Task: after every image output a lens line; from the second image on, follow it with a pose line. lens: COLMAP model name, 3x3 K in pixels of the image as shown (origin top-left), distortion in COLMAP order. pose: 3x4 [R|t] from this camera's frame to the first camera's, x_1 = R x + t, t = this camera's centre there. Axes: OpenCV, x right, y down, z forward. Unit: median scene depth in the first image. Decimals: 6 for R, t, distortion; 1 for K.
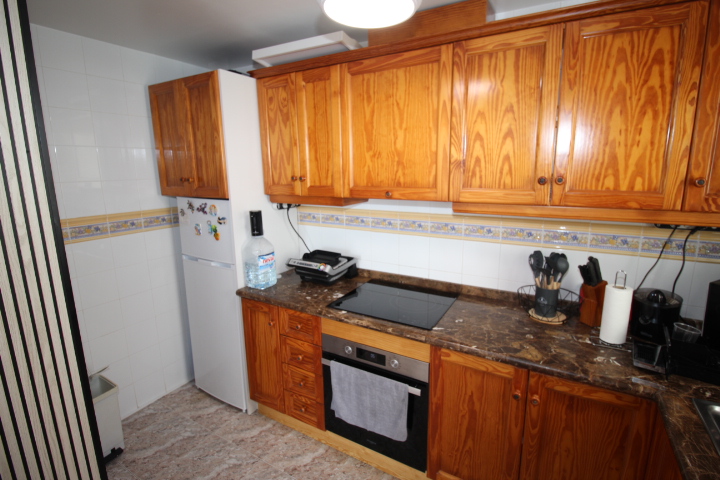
lens RADIAL K [[334.7, 0, 366.5], [0, 334.7, 233.0], [0, 0, 1]] dist [0.000435, -0.014279]
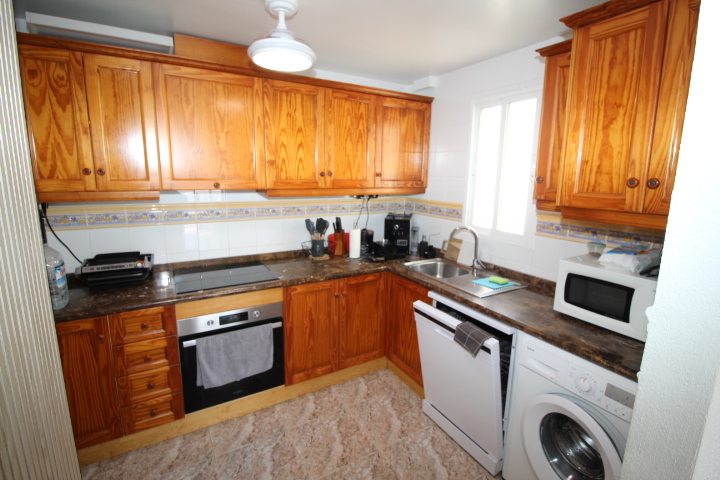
lens RADIAL K [[332.9, 0, 362.6], [0, 332.9, 232.7], [0, 0, 1]] dist [-0.000758, -0.013900]
pose [[0.515134, -0.135992, 0.846253, -0.769702], [0.139791, 0.987443, 0.073587, 0.040421], [-0.845633, 0.080391, 0.527675, -0.060706]]
